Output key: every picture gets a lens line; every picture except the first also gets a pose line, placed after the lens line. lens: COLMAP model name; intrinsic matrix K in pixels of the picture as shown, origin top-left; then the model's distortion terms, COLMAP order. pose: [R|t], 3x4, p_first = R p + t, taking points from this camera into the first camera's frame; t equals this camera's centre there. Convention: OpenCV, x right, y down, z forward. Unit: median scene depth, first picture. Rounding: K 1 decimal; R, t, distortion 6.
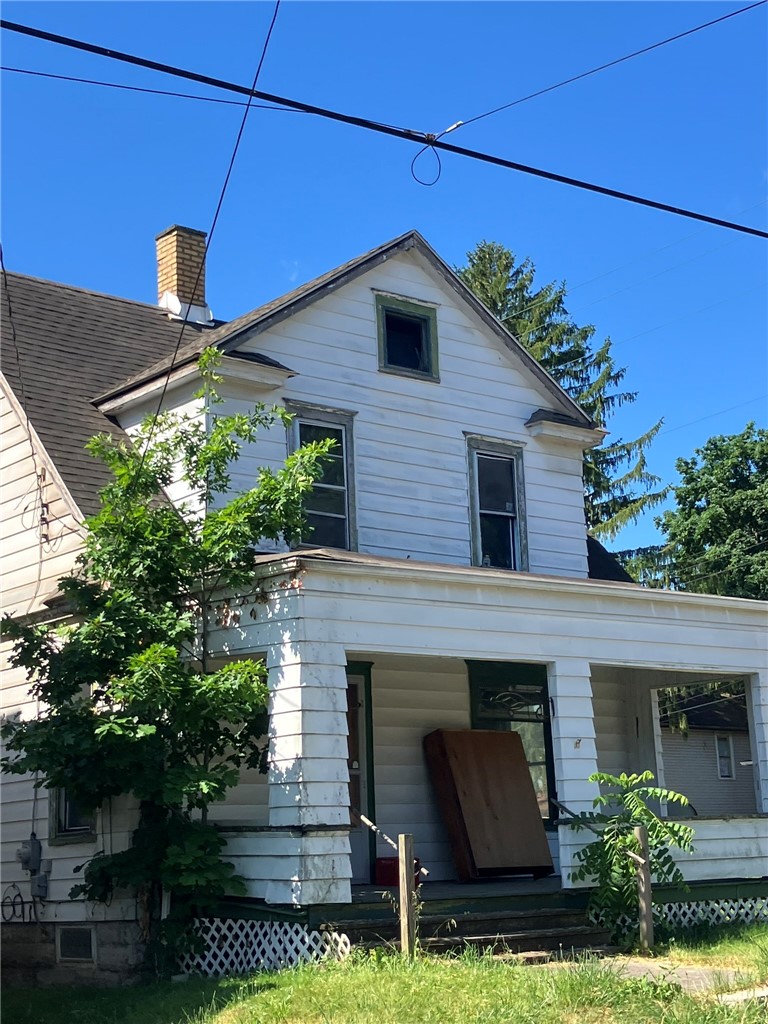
lens RADIAL K [[1634.0, 0, 383.4], [0, 1634.0, 509.6], [0, 0, 1]] dist [0.006599, 0.000000]
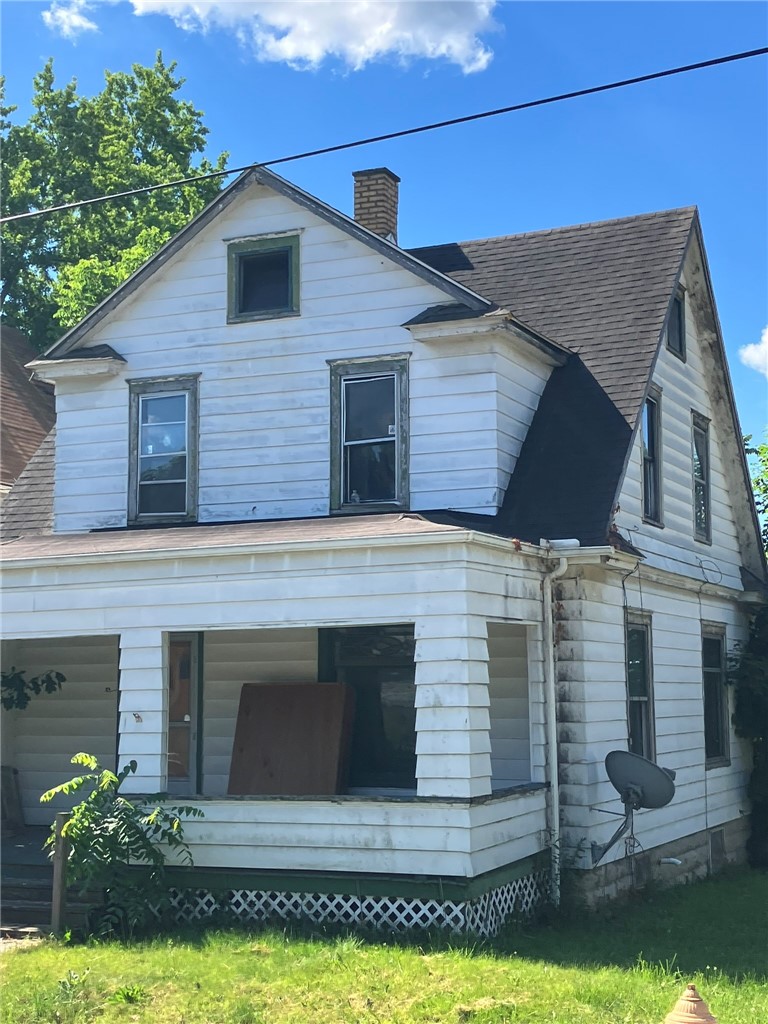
lens RADIAL K [[1644.2, 0, 384.4], [0, 1644.2, 514.3], [0, 0, 1]] dist [0.062513, 0.000000]
pose [[0.449951, -0.068893, -0.890392, 0.921164], [0.178440, 0.983850, 0.014048, 0.031937], [0.875045, -0.165203, 0.454978, 0.607408]]
